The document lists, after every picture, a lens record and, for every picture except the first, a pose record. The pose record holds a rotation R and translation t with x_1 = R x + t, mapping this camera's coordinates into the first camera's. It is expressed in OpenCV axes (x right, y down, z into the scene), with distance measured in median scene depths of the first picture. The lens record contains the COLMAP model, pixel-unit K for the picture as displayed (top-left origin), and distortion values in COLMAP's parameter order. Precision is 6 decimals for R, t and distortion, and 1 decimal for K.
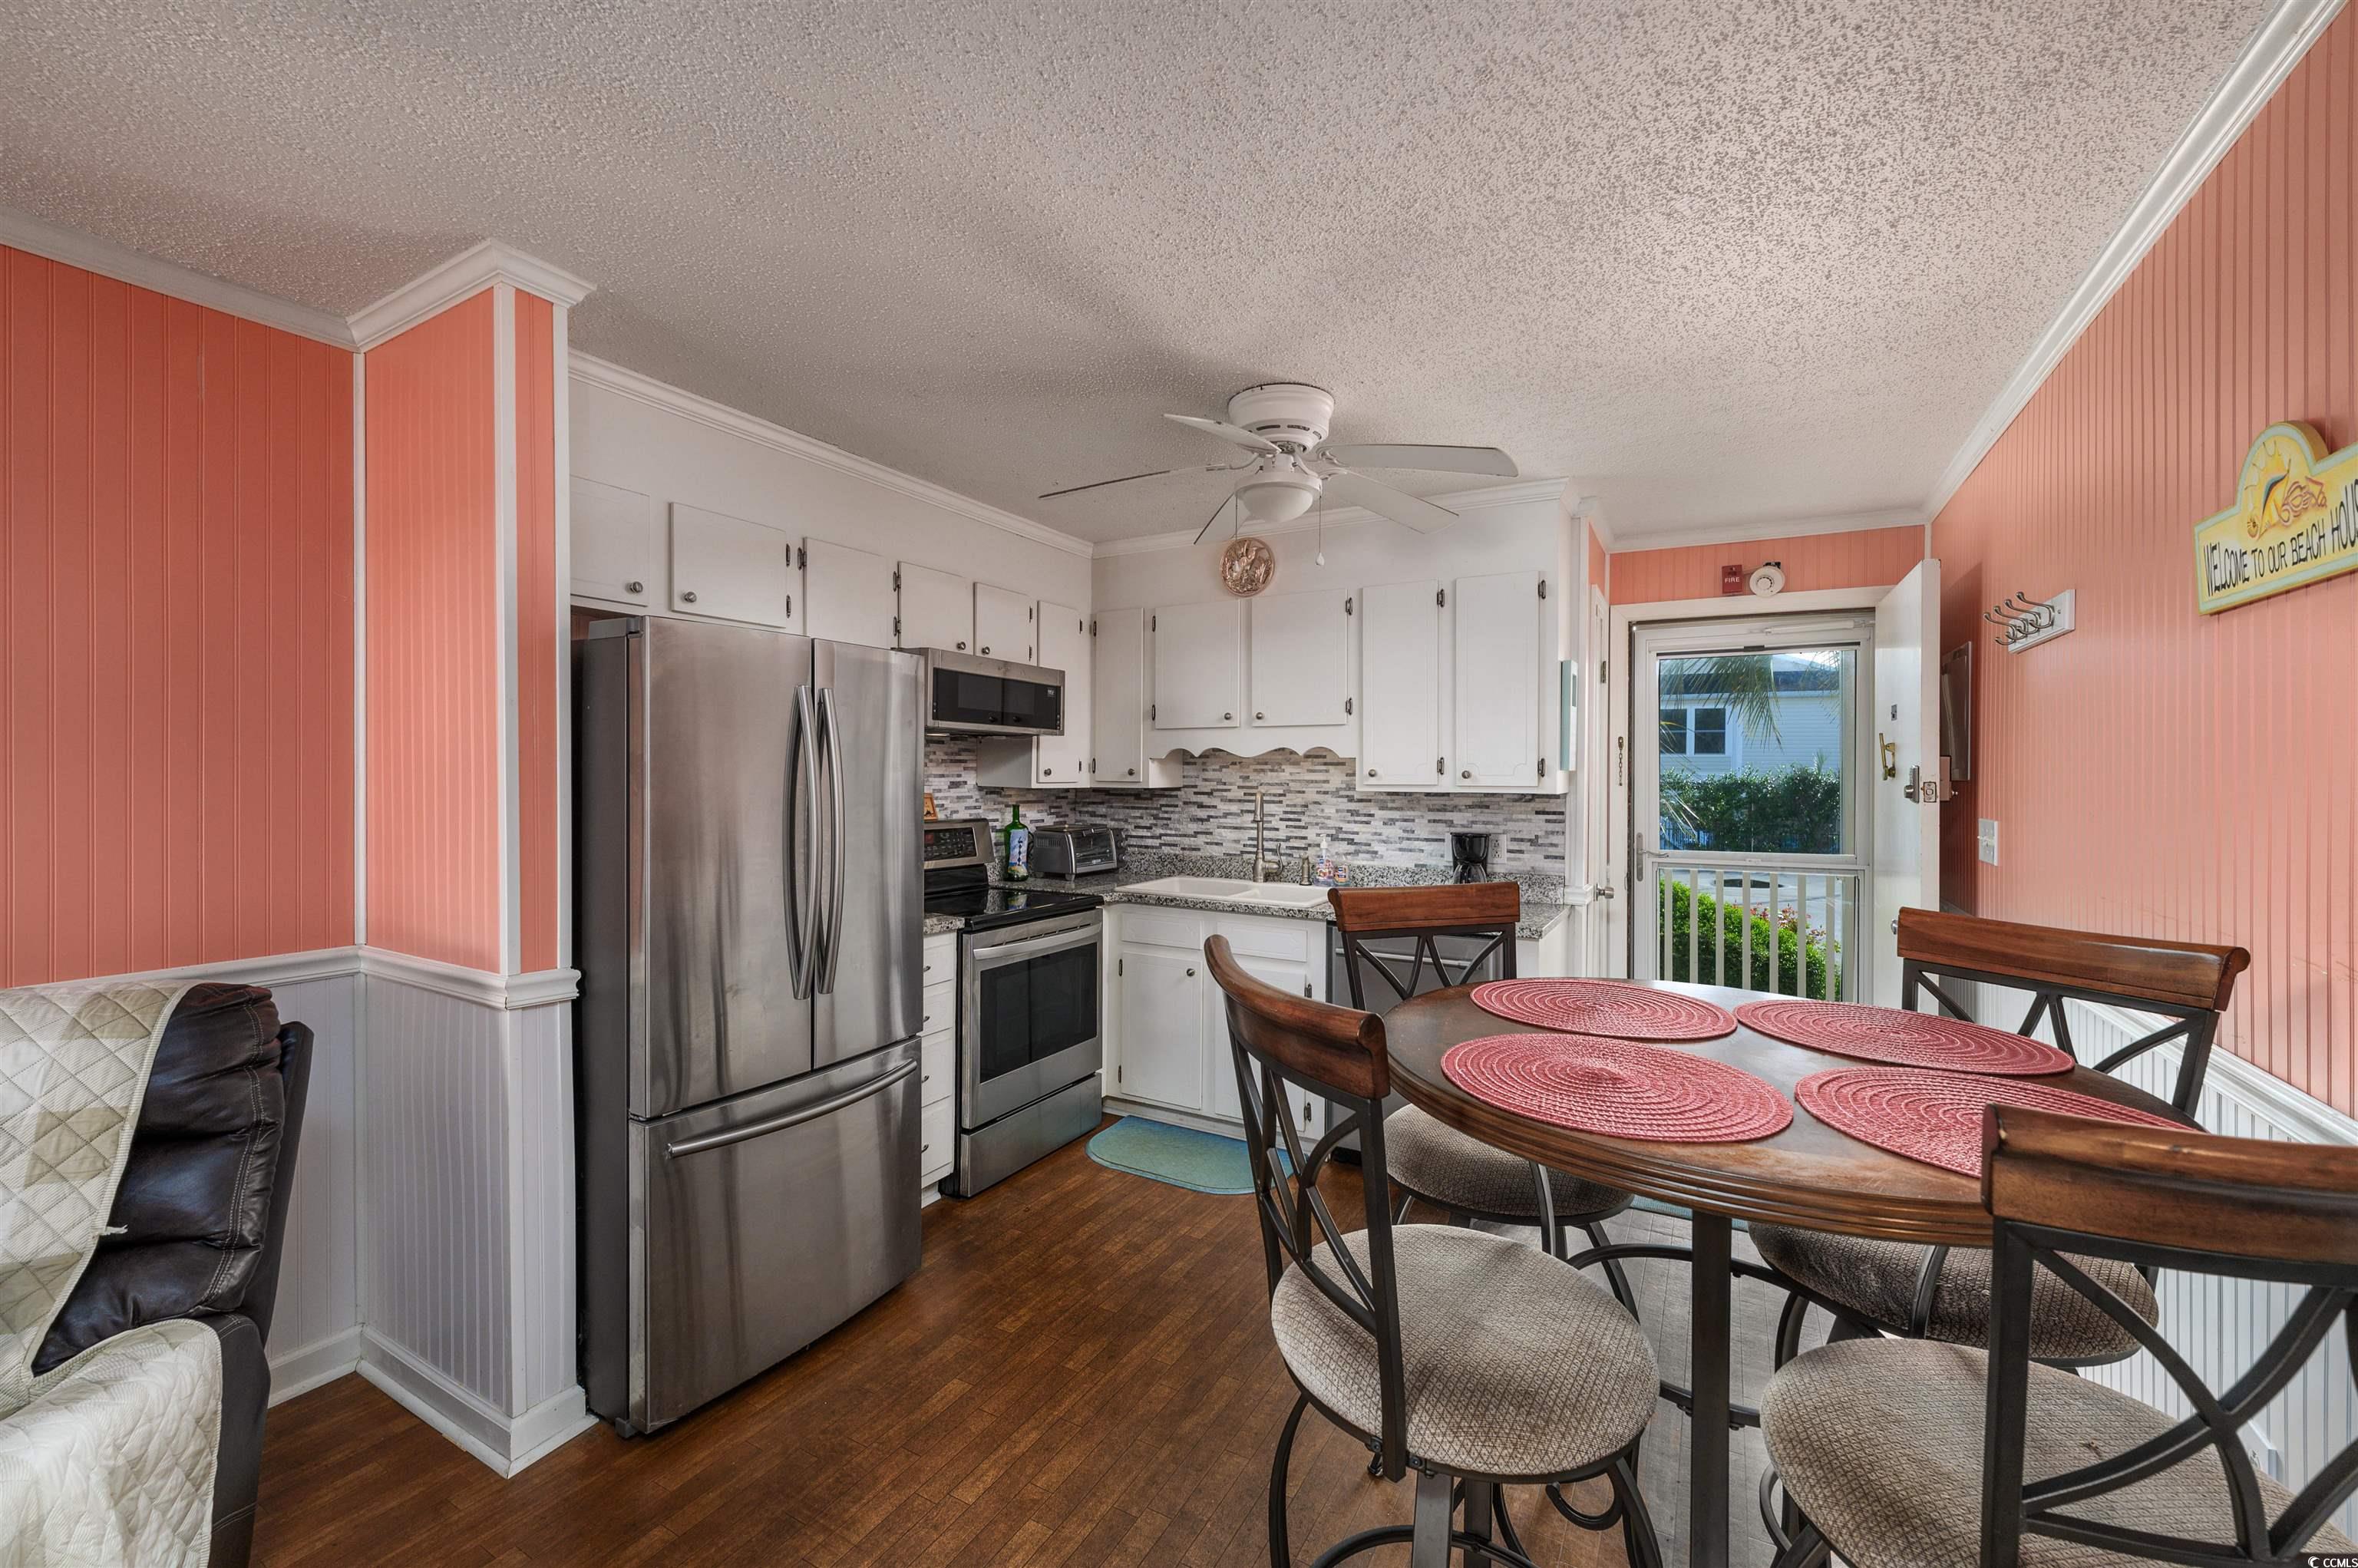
lens RADIAL K [[953.0, 0, 1170.4], [0, 953.0, 782.7], [0, 0, 1]] dist [0.000486, 0.000196]
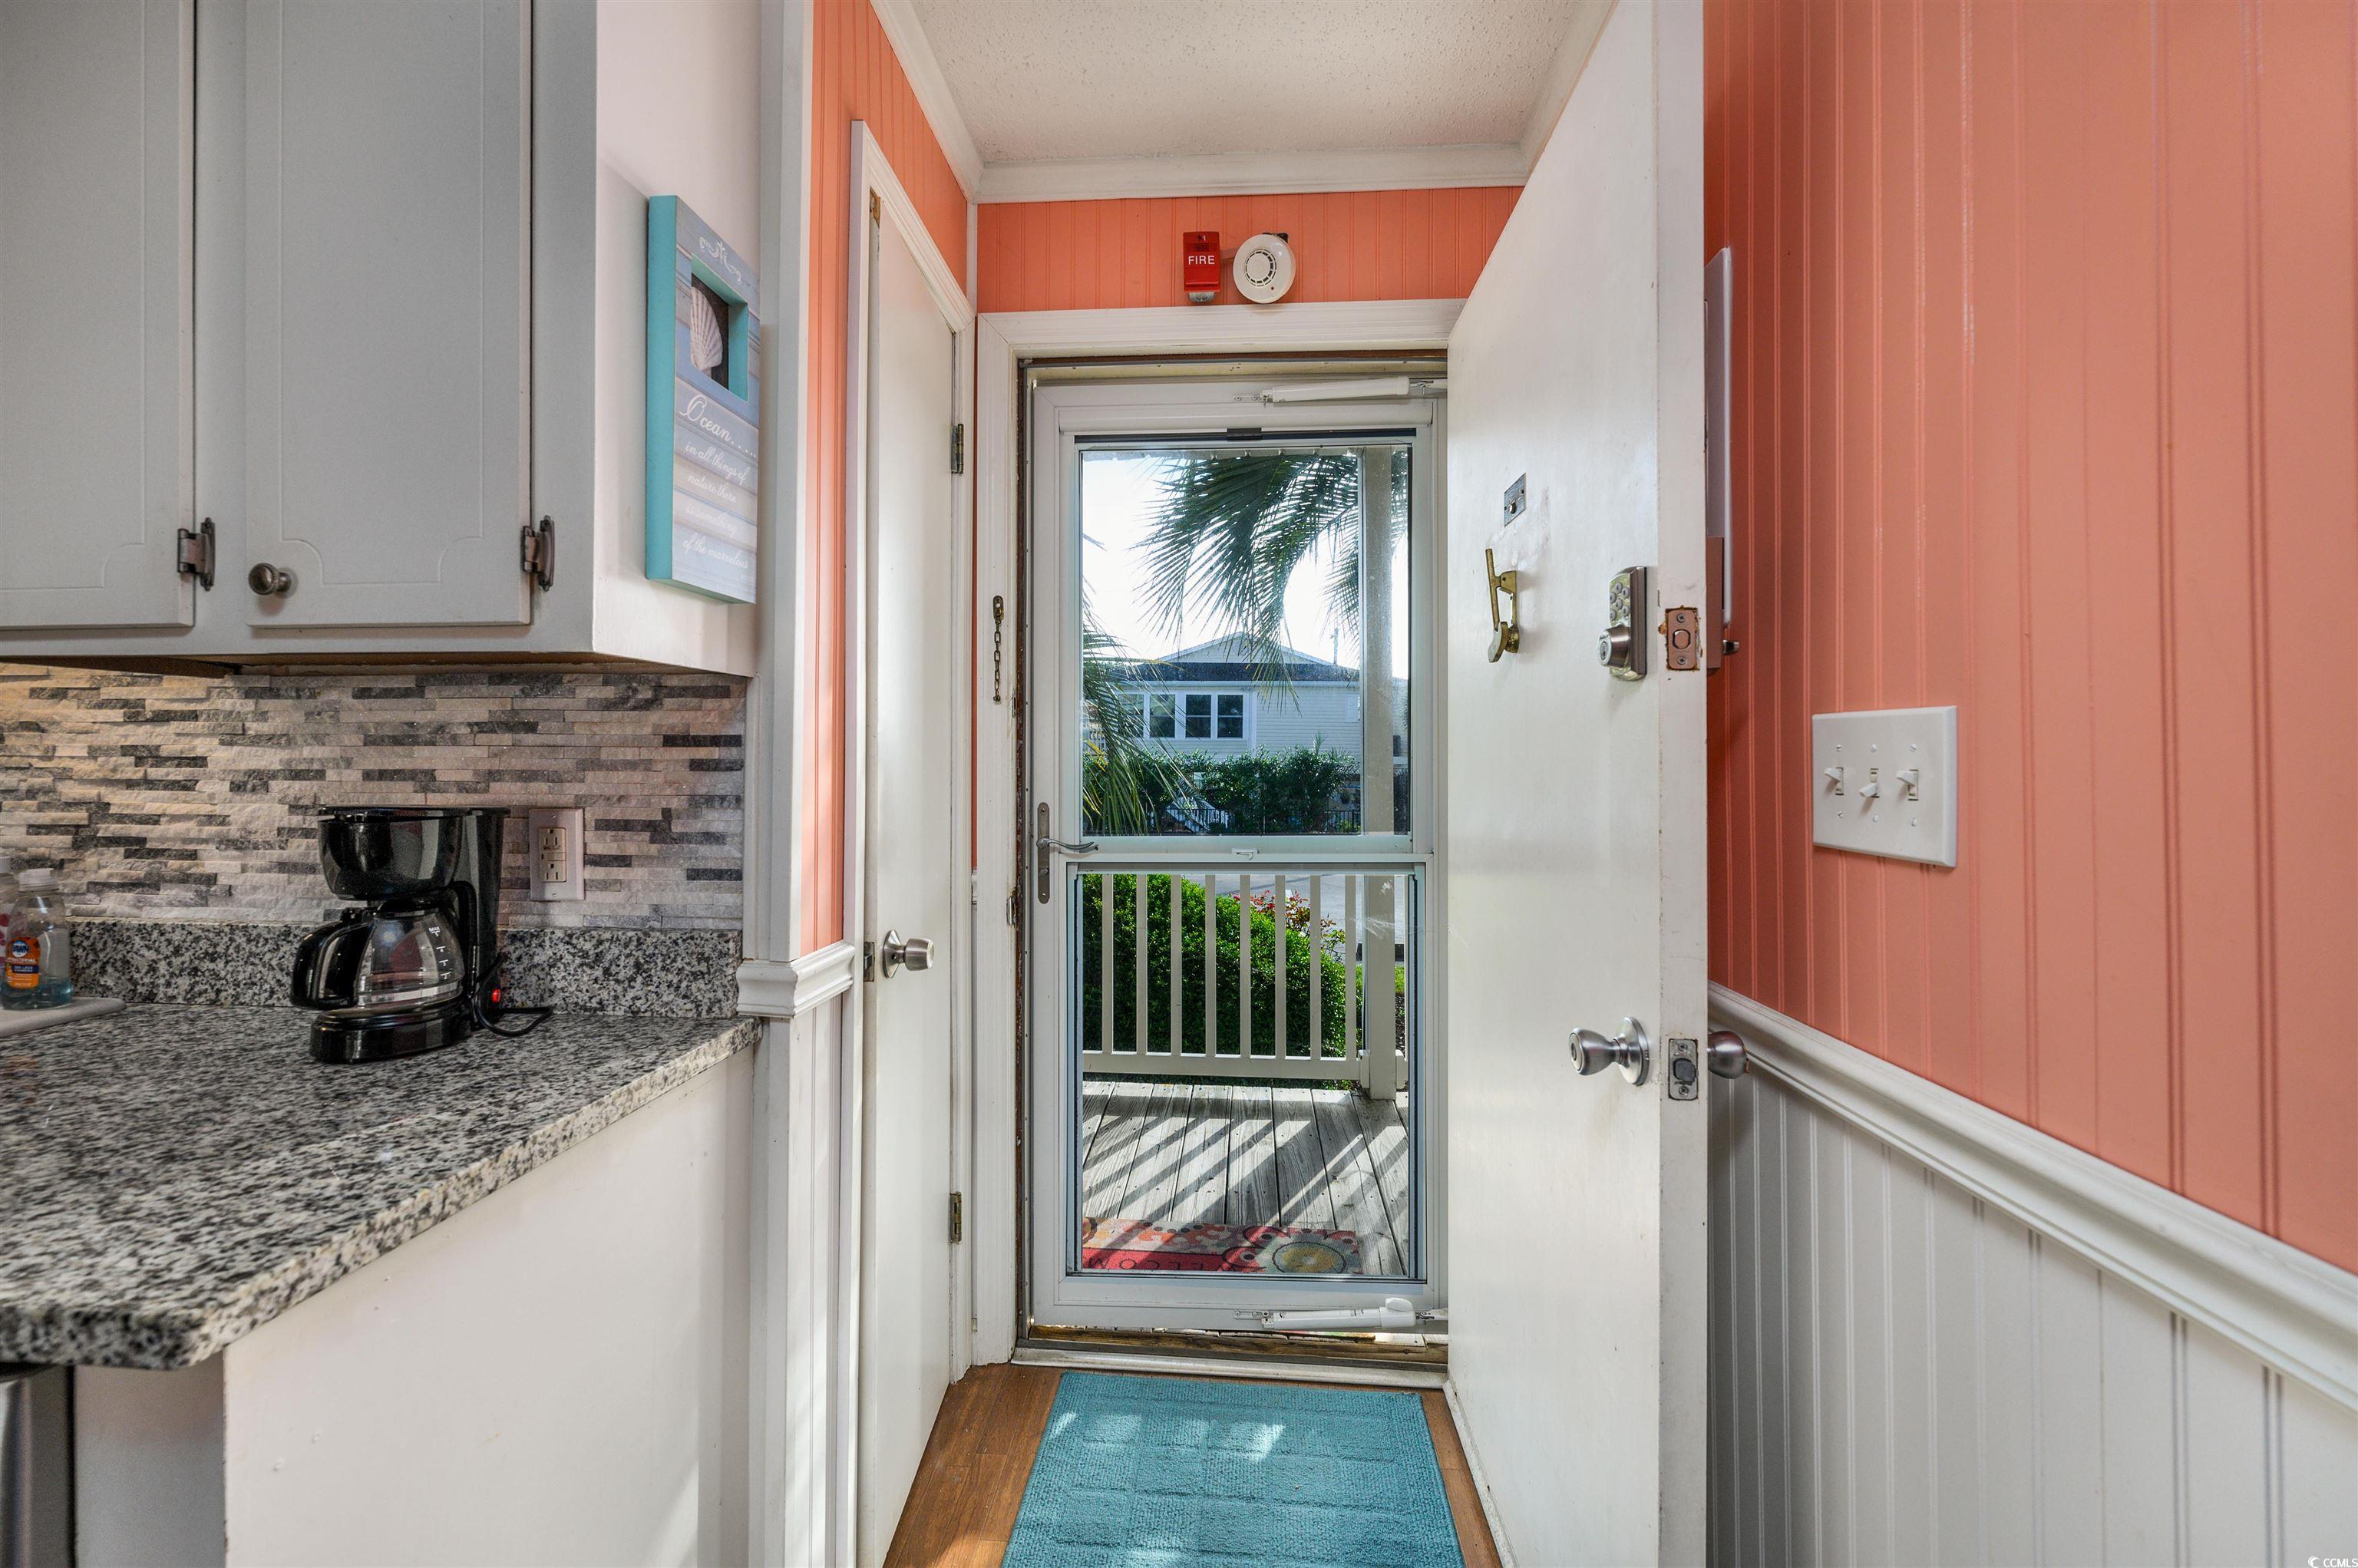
lens RADIAL K [[944.9, 0, 1156.1], [0, 944.9, 765.6], [0, 0, 1]] dist [-0.001476, 0.000026]
pose [[0.908159, -0.004792, 0.418599, 0.370921], [0.007584, 0.999959, -0.005006, 0.039489], [-0.418557, 0.007721, 0.908157, 0.582322]]
